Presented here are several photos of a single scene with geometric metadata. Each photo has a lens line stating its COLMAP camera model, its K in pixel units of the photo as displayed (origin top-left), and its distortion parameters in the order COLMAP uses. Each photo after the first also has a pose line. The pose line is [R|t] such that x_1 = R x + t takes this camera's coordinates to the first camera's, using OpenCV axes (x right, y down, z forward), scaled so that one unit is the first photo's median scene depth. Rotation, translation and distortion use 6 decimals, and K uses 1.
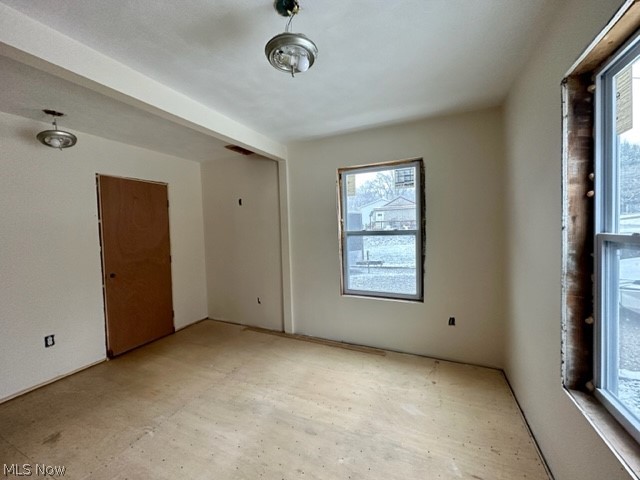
lens RADIAL K [[255.0, 0, 321.2], [0, 255.0, 238.7], [0, 0, 1]] dist [-0.004139, 0.001136]
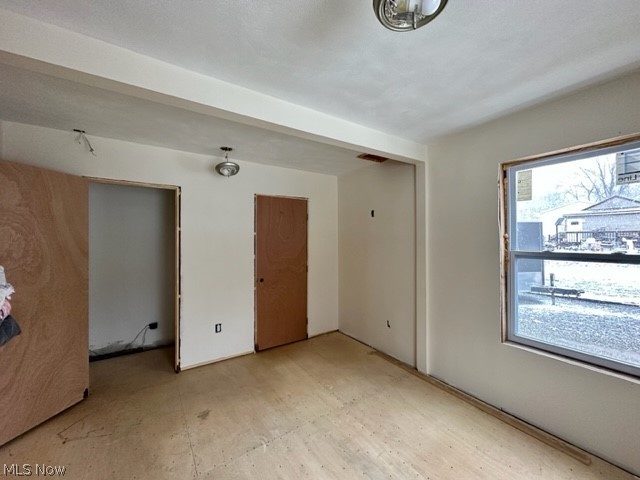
lens RADIAL K [[255.0, 0, 319.4], [0, 255.0, 239.2], [0, 0, 1]] dist [-0.004139, 0.001136]
pose [[0.846921, 0.024290, -0.531164, 0.018592], [-0.041691, 0.998914, -0.020793, -0.027707], [0.530082, 0.039755, 0.847014, 0.137277]]
